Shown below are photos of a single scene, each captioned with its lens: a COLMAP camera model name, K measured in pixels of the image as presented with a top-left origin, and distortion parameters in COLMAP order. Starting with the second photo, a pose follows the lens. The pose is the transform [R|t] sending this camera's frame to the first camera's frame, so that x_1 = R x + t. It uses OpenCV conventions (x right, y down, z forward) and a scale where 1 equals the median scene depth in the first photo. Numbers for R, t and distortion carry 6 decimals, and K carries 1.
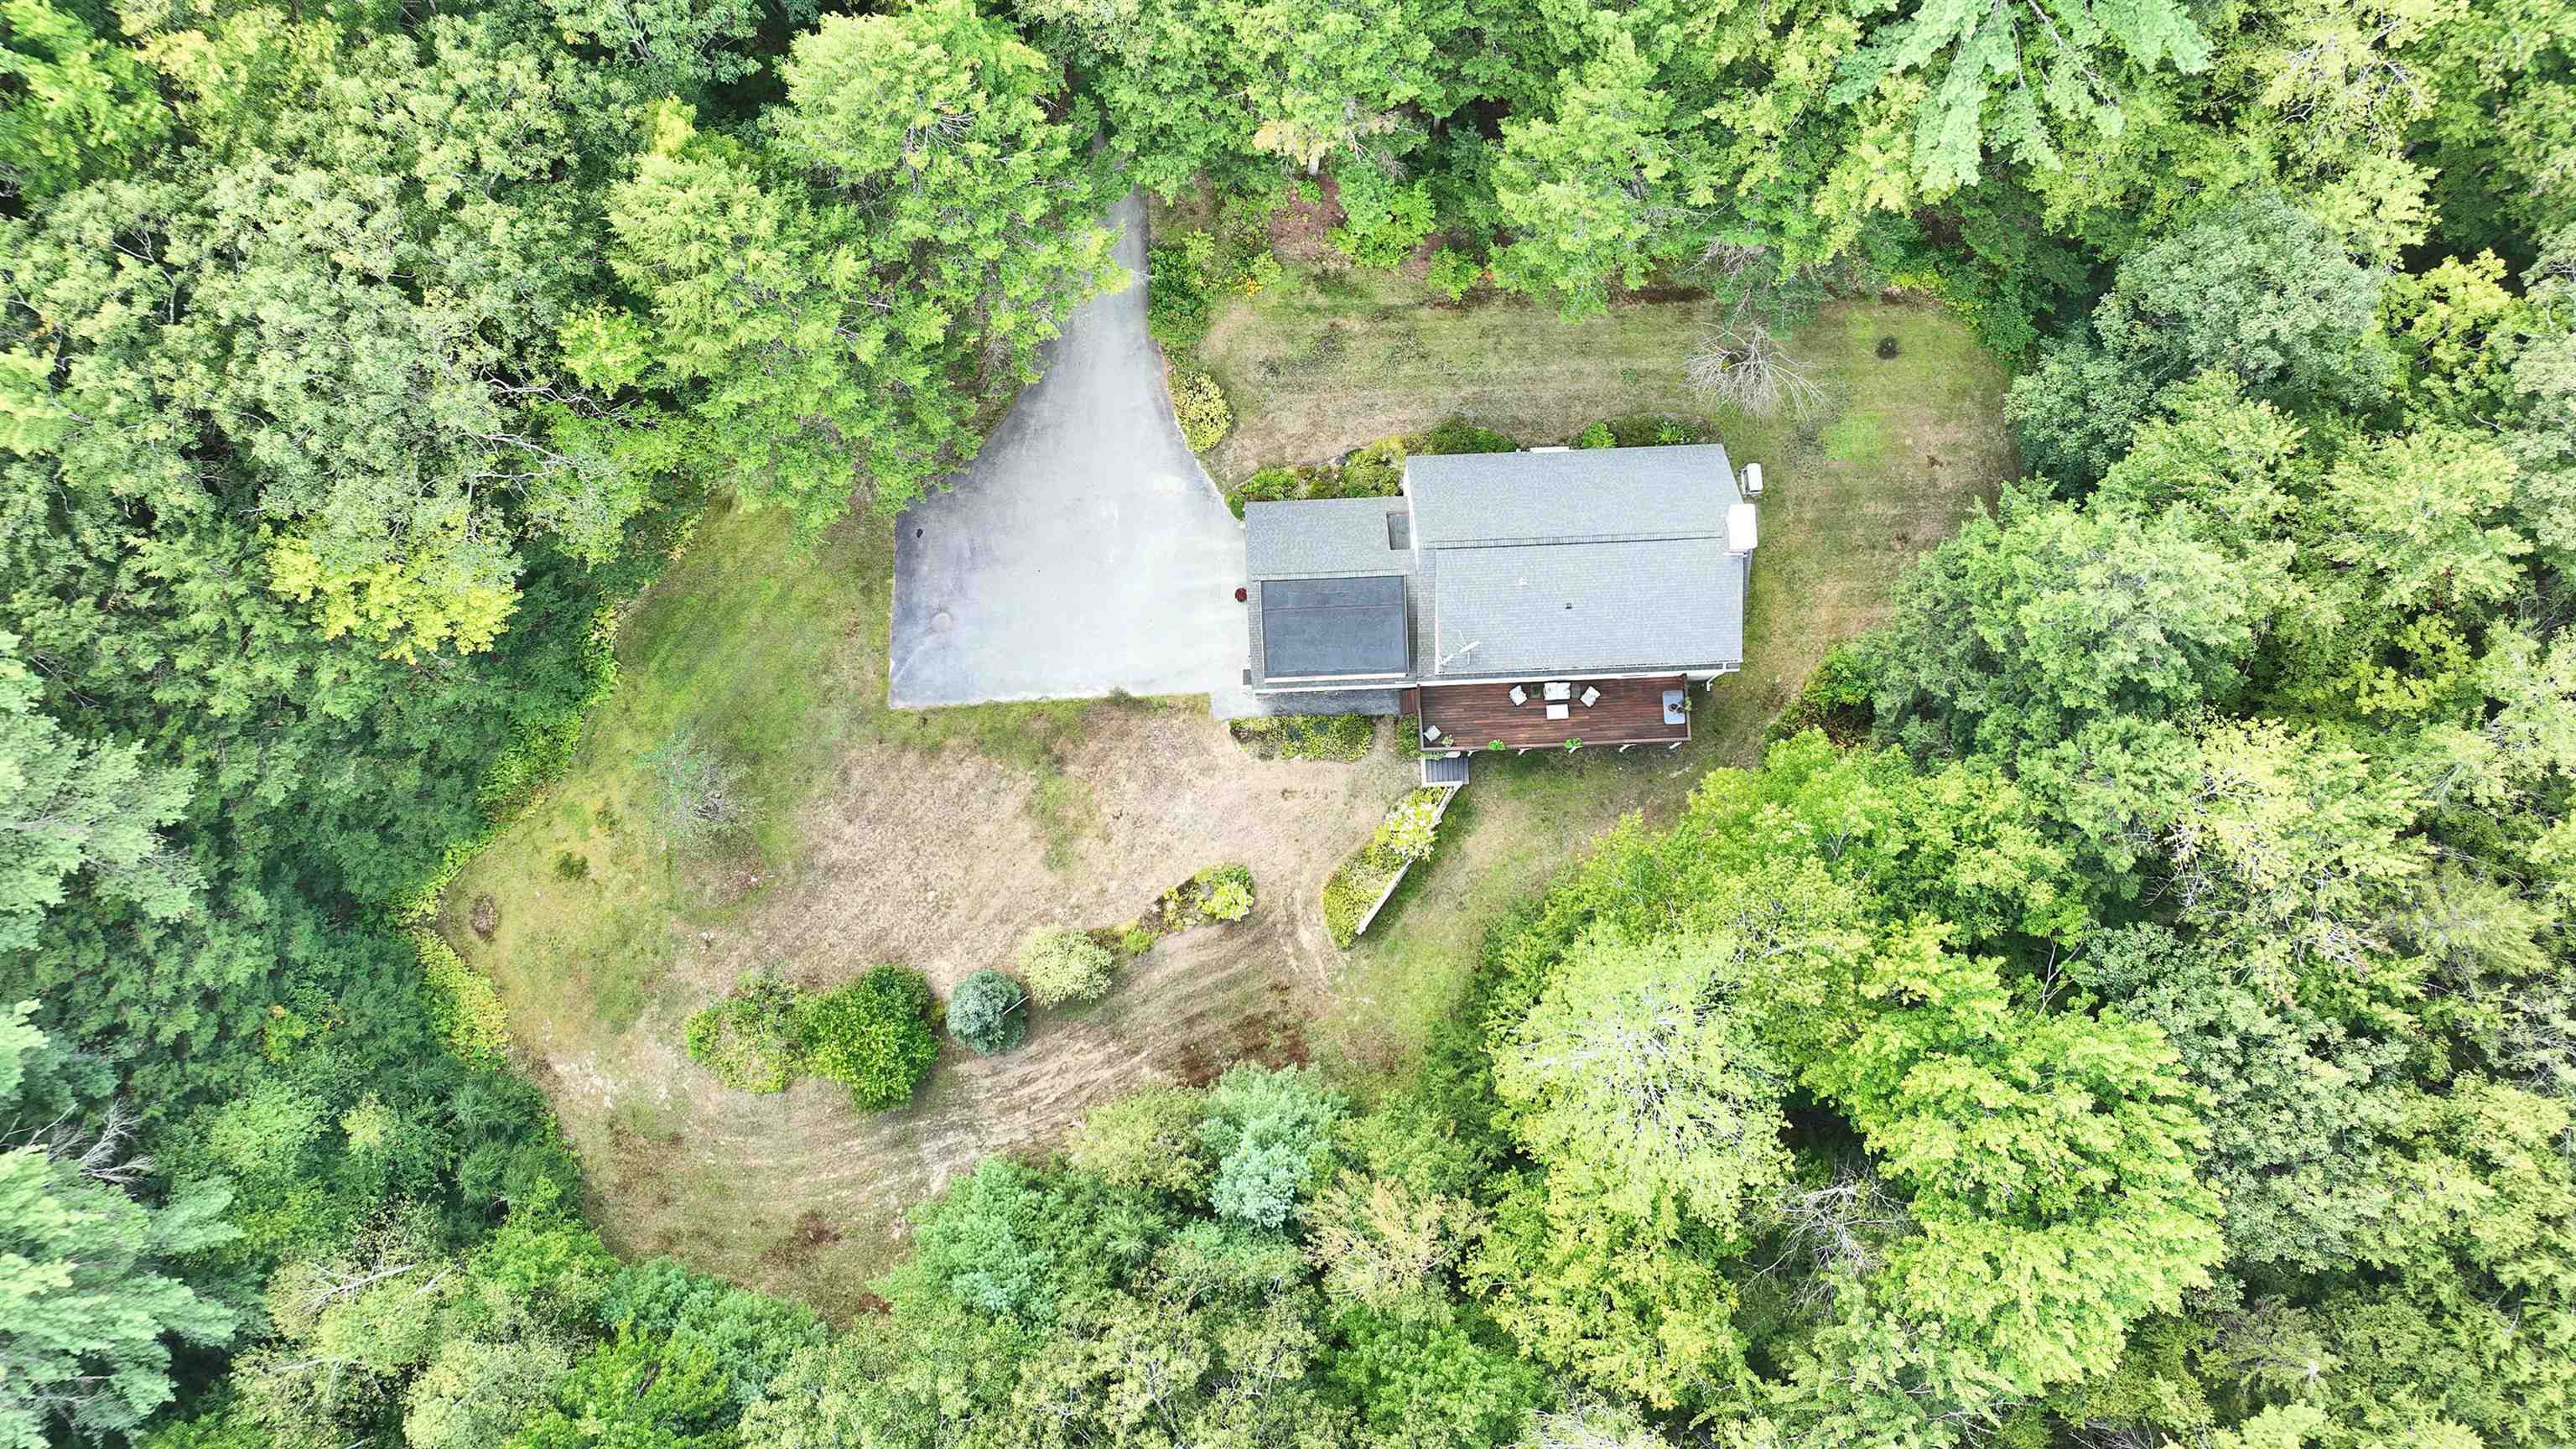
lens RADIAL K [[1790.8, 0, 1282.8], [0, 1790.8, 717.4], [0, 0, 1]] dist [0.002083, 0.005253]
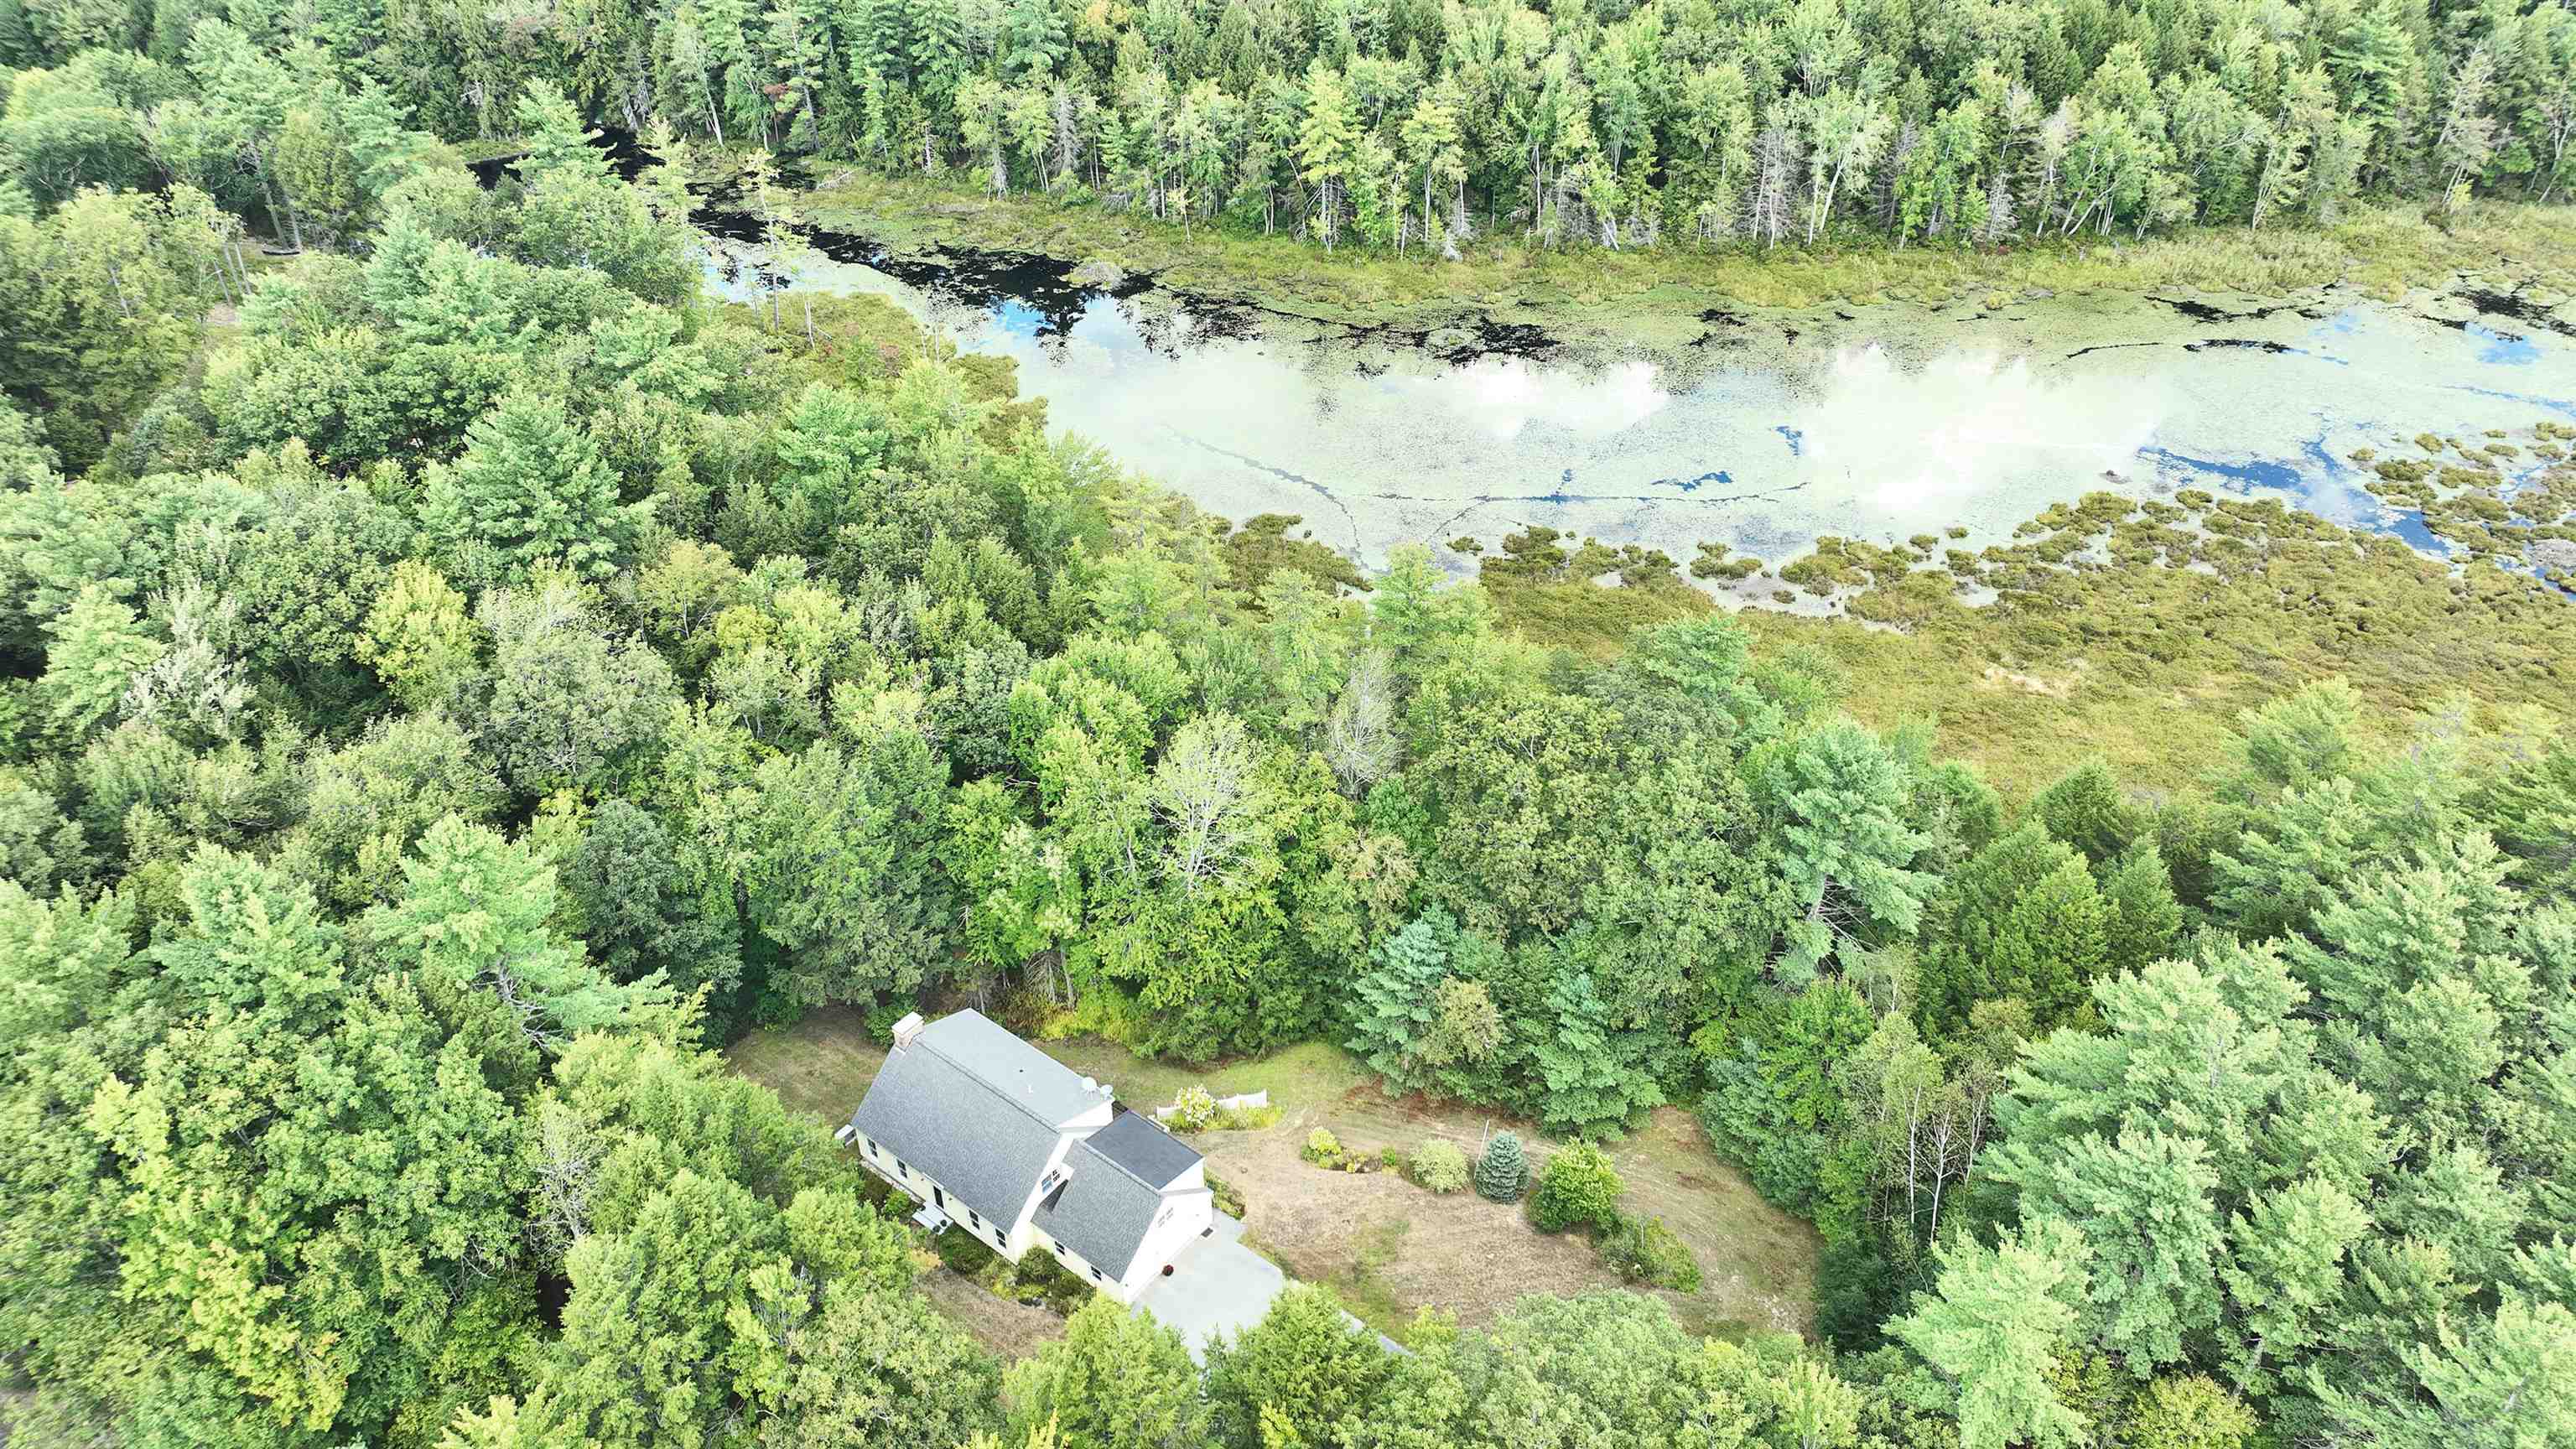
lens RADIAL K [[1790.8, 0, 1289.5], [0, 1790.8, 723.5], [0, 0, 1]] dist [0.002083, 0.005253]
pose [[-0.760037, -0.367602, 0.535921, -0.647940], [0.643544, -0.310858, 0.699442, -0.805821], [-0.090521, 0.876491, 0.472831, 0.022457]]
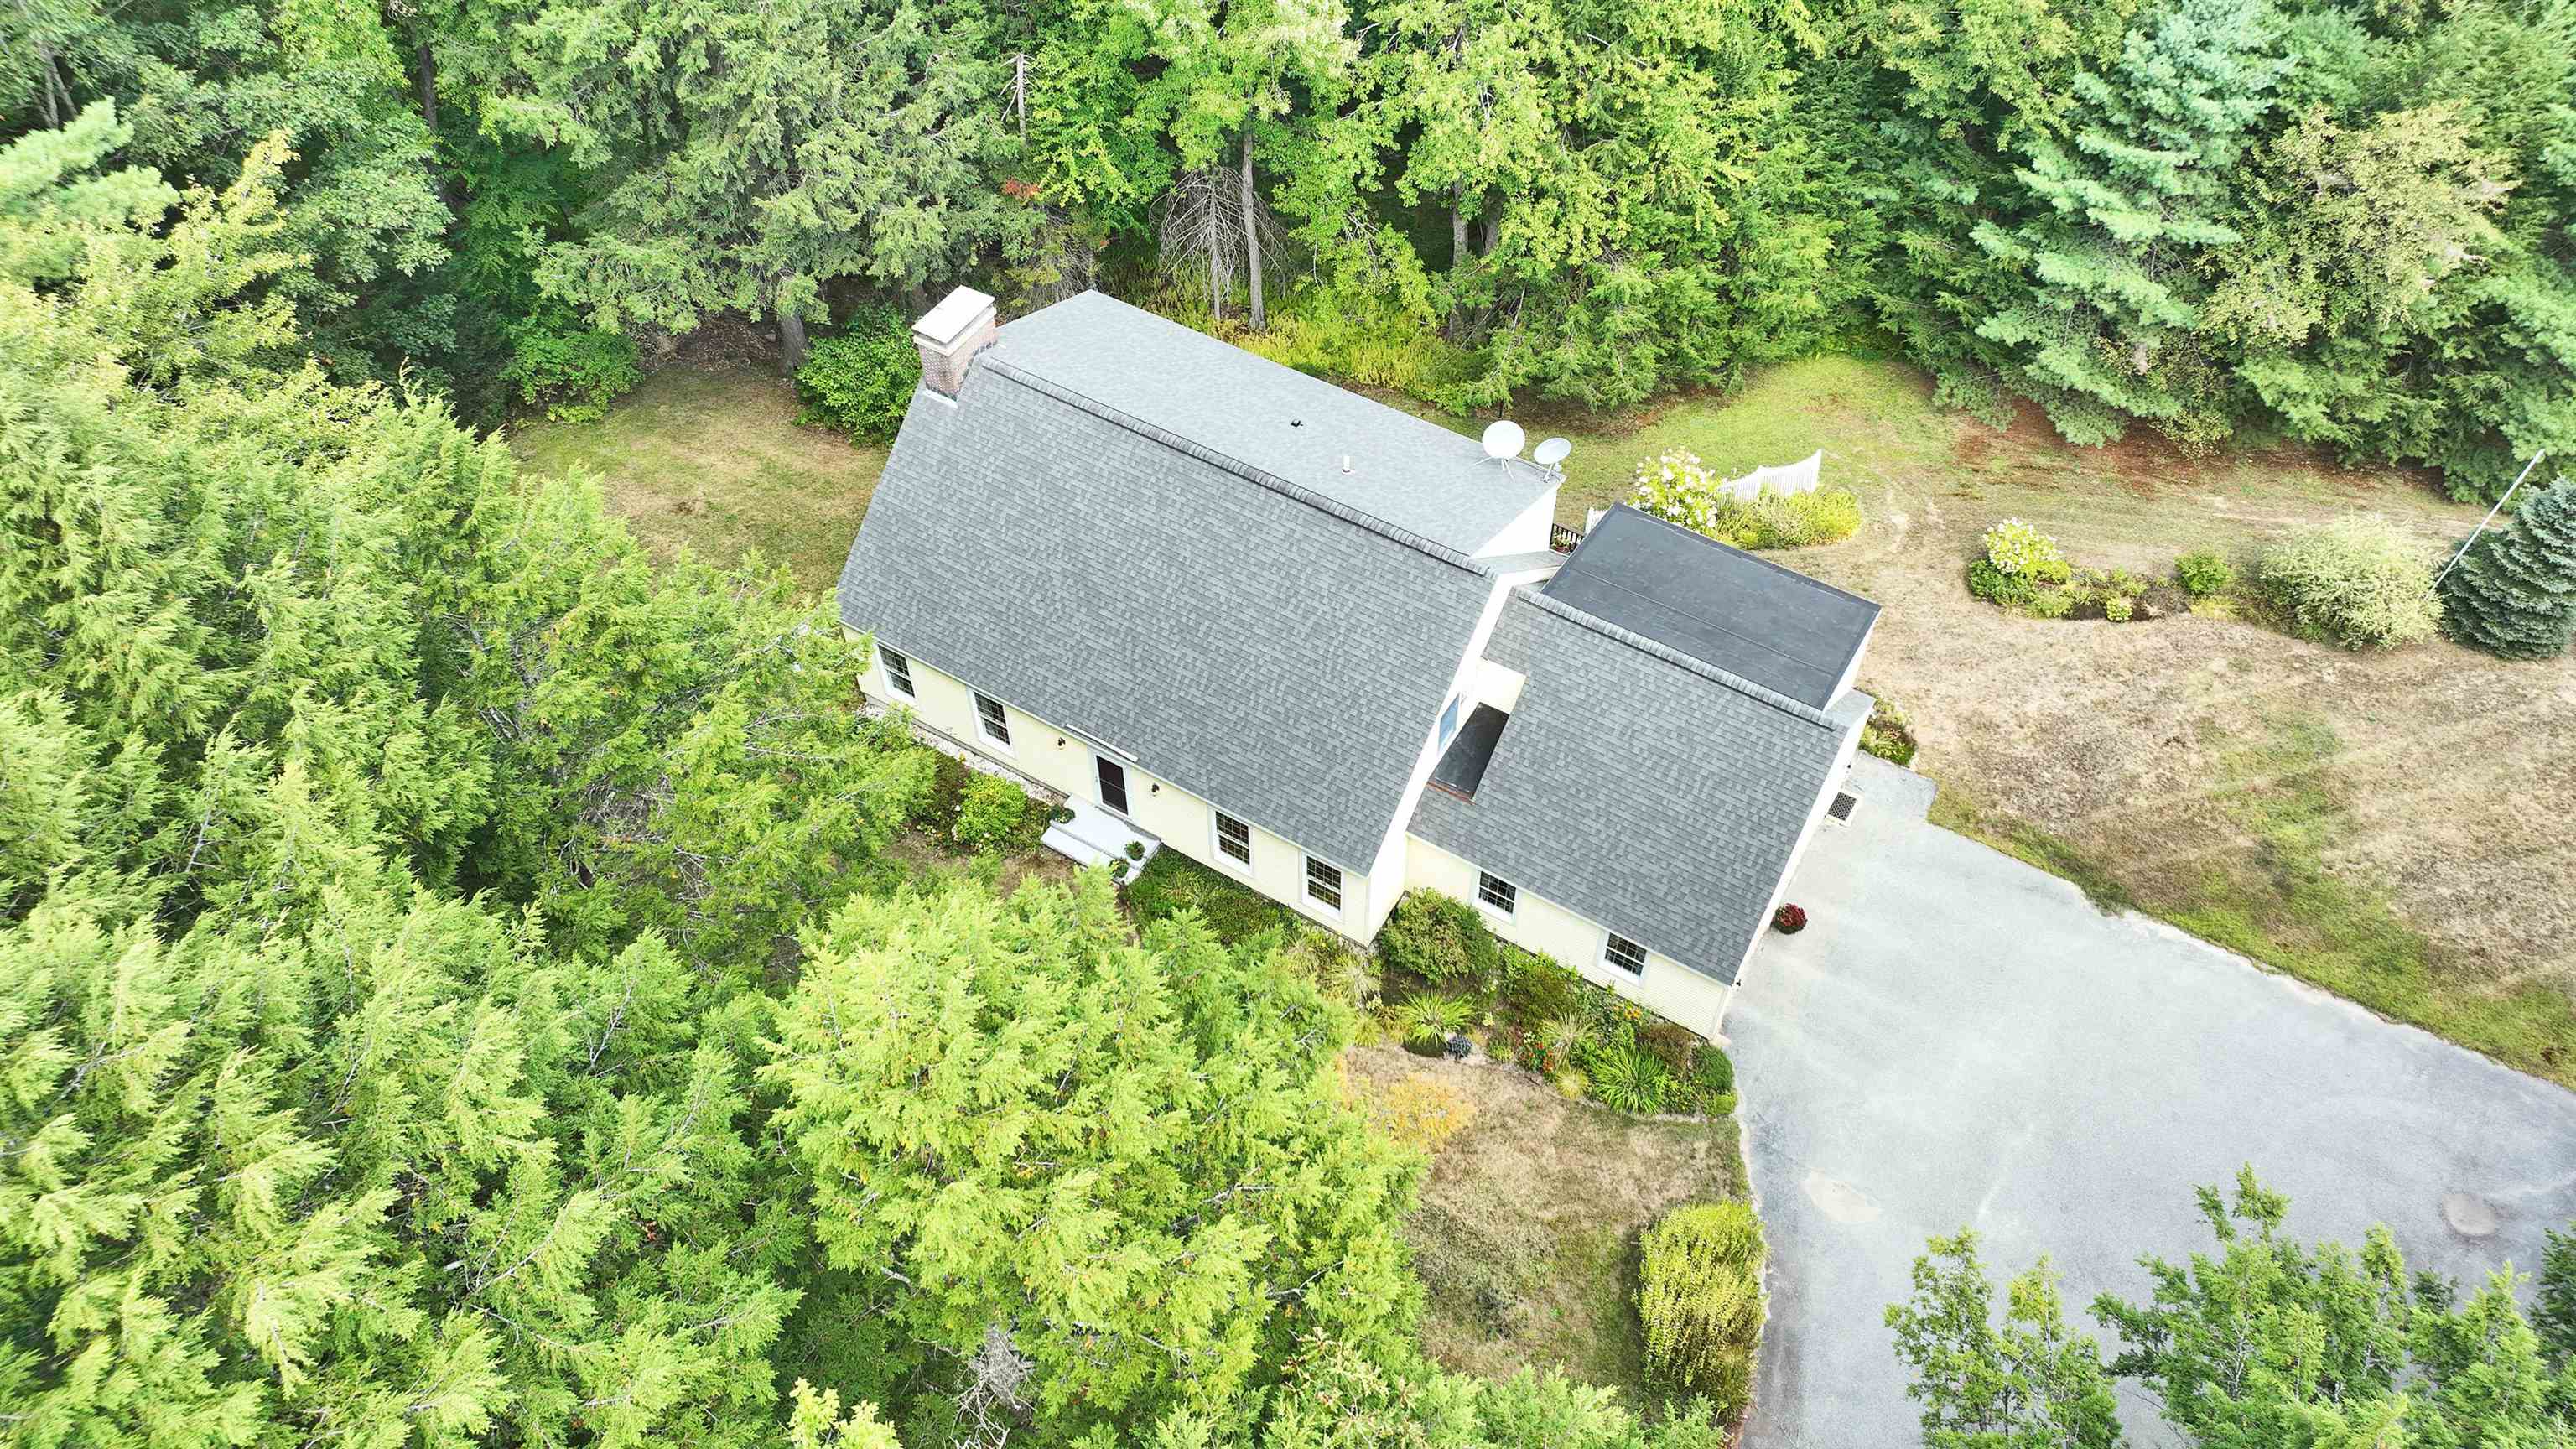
lens RADIAL K [[1790.8, 0, 1293.3], [0, 1790.8, 729.4], [0, 0, 1]] dist [0.002083, 0.005253]
pose [[-0.835999, -0.425472, 0.346524, -0.055827], [0.542798, -0.548589, 0.635941, -0.416323], [-0.080476, 0.719738, 0.689565, 0.649000]]
